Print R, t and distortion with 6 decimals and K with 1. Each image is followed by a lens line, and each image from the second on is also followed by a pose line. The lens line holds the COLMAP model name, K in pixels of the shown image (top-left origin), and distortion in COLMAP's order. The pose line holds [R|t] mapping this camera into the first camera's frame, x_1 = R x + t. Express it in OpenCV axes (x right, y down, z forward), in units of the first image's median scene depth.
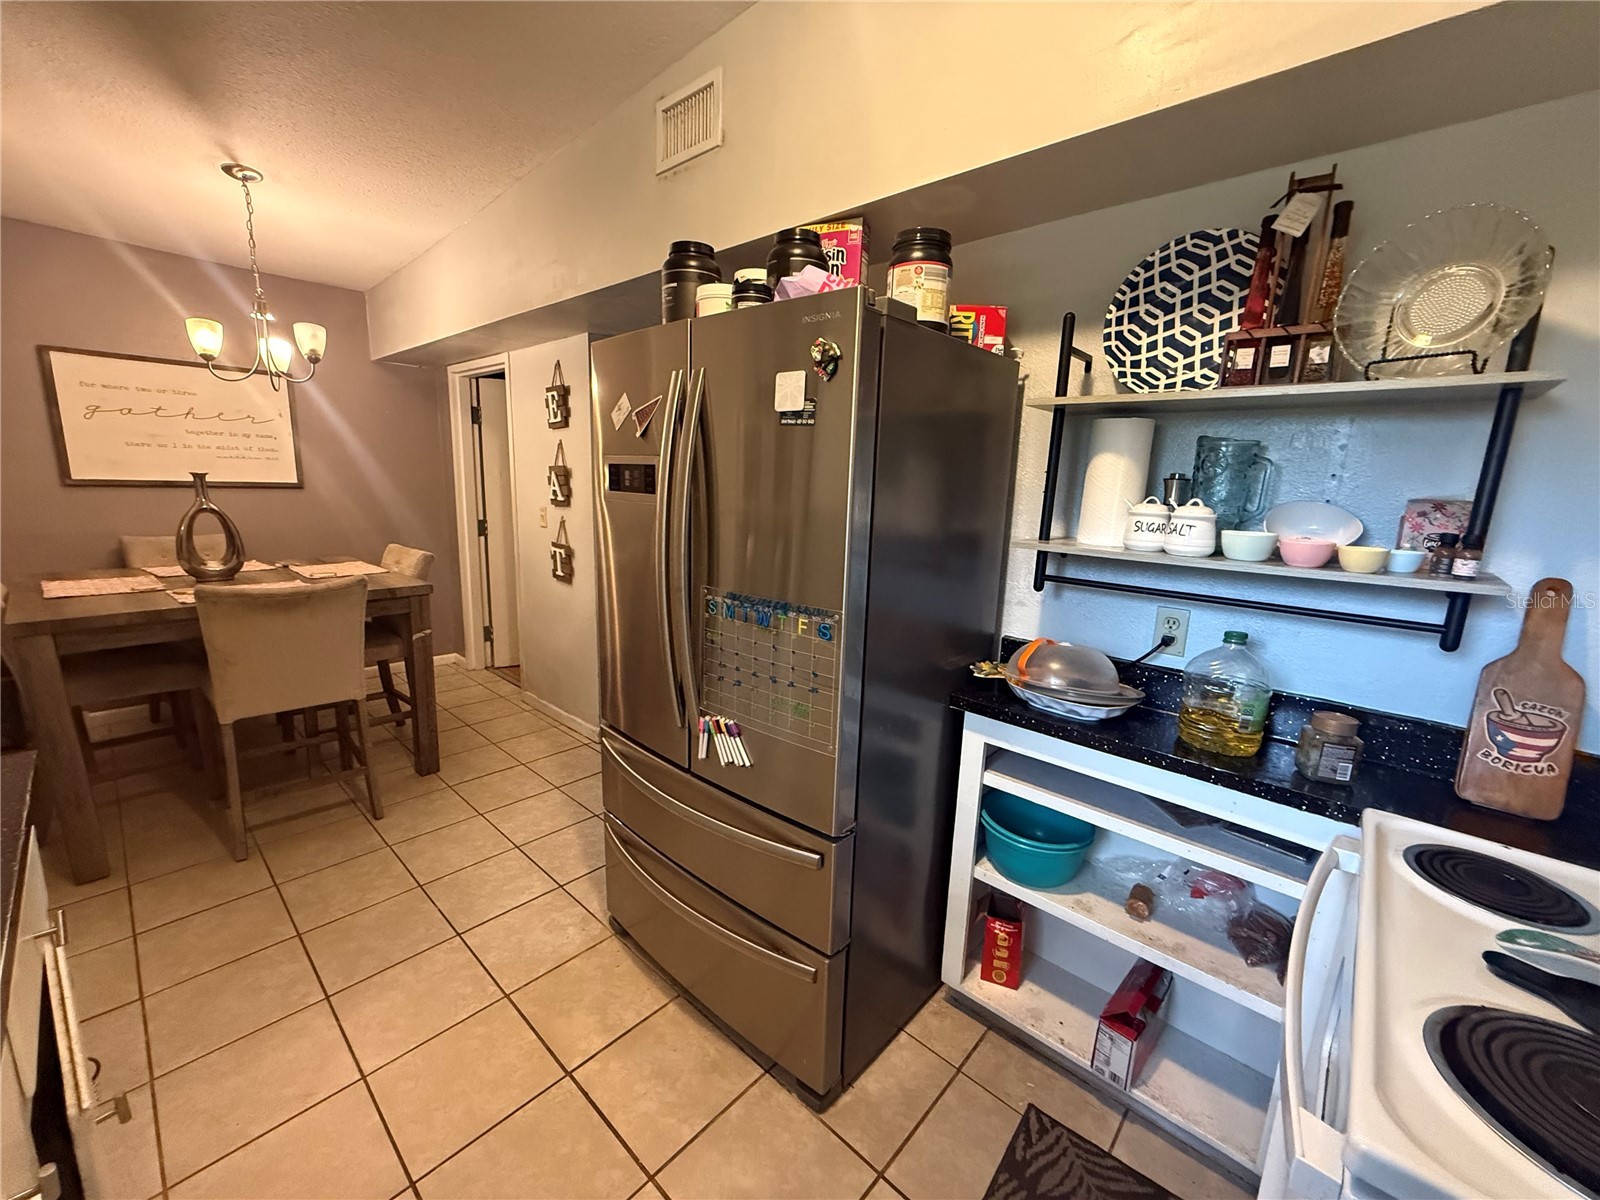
lens RADIAL K [[637.6, 0, 795.6], [0, 637.6, 602.8], [0, 0, 1]] dist [-0.002112, 0.000173]
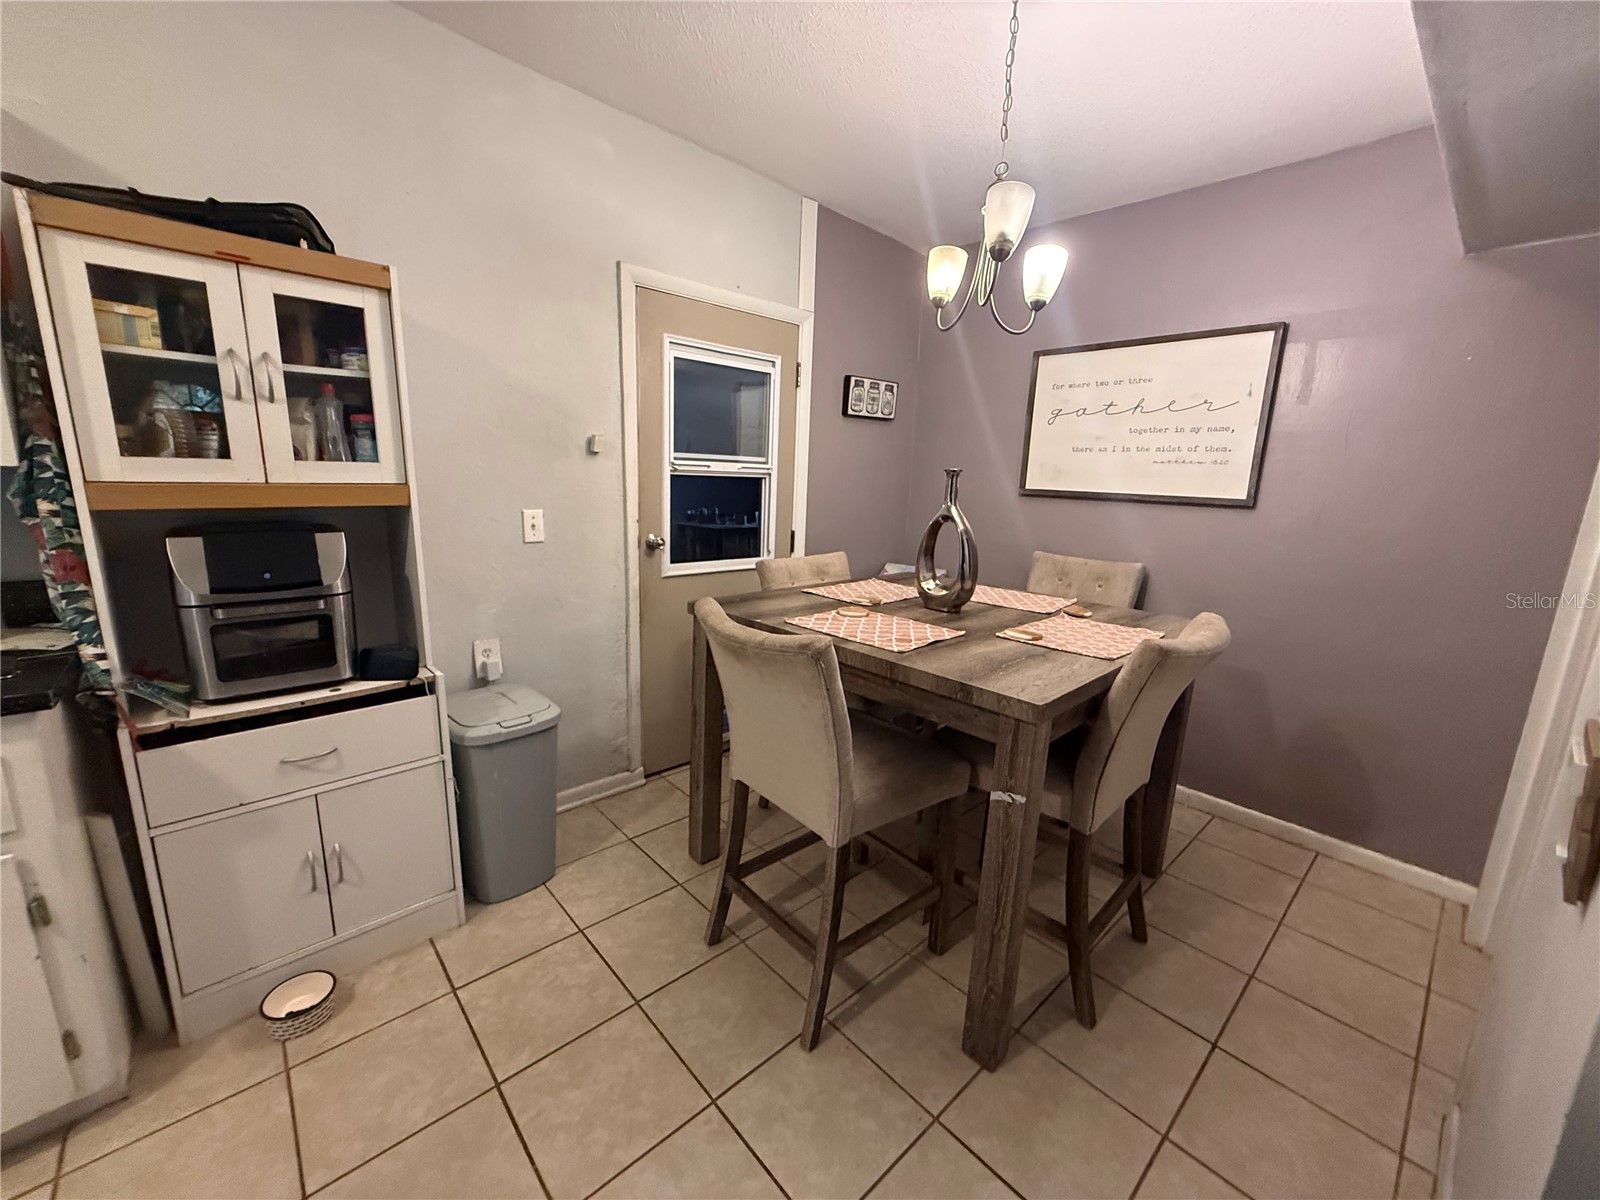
lens RADIAL K [[637.6, 0, 801.8], [0, 637.6, 601.6], [0, 0, 1]] dist [-0.002112, 0.000173]
pose [[-0.096676, 0.165032, -0.981539, -0.108051], [-0.227154, 0.956474, 0.183191, -0.114539], [0.969048, 0.240671, -0.054980, 0.675404]]
